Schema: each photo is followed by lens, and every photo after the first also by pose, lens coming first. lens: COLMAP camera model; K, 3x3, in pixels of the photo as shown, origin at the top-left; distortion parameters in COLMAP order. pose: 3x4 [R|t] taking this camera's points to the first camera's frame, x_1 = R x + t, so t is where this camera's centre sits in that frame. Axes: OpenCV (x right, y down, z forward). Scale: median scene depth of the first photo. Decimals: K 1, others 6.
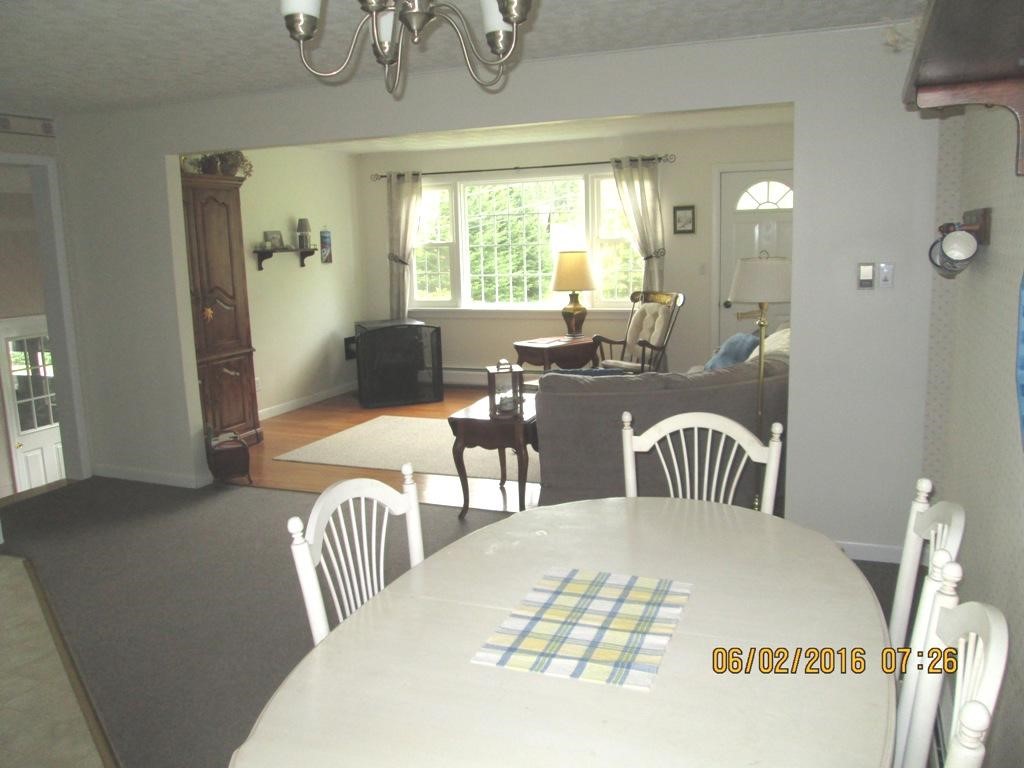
lens RADIAL K [[846.3, 0, 518.4], [0, 846.3, 383.1], [0, 0, 1]] dist [-0.051727, 0.021035]
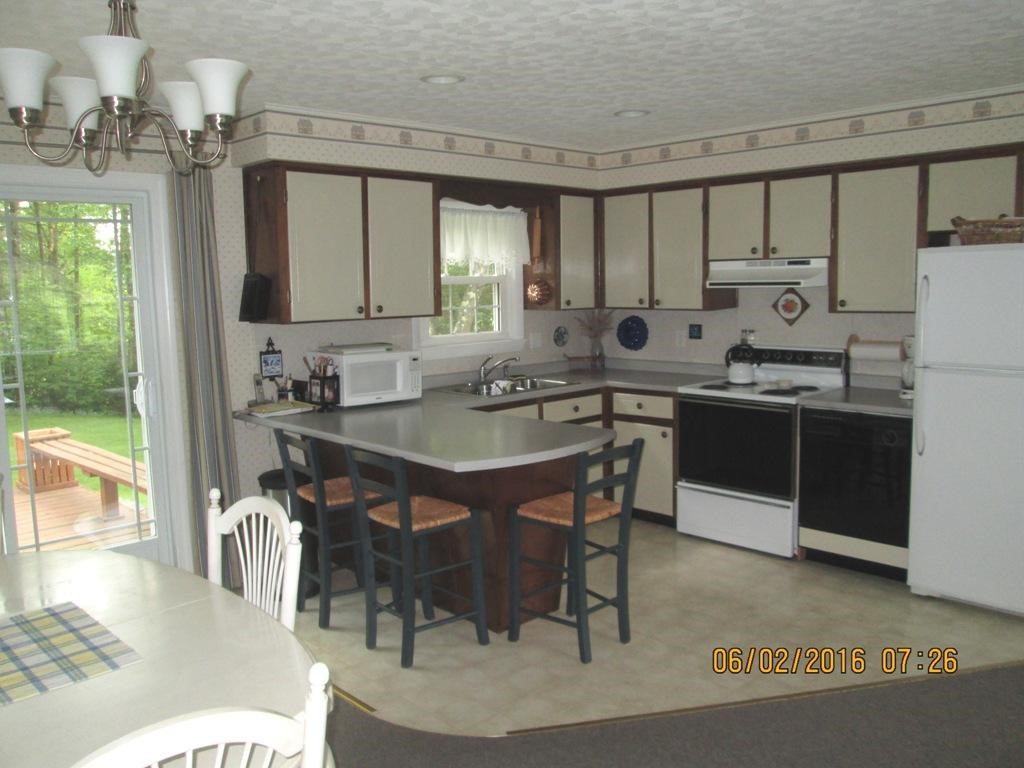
lens RADIAL K [[846.3, 0, 518.4], [0, 846.3, 383.1], [0, 0, 1]] dist [-0.051727, 0.021035]
pose [[-0.396257, 0.150149, -0.905779, 0.719409], [-0.135123, 0.966258, 0.219287, -0.355510], [0.908142, 0.209286, -0.362598, 1.804809]]
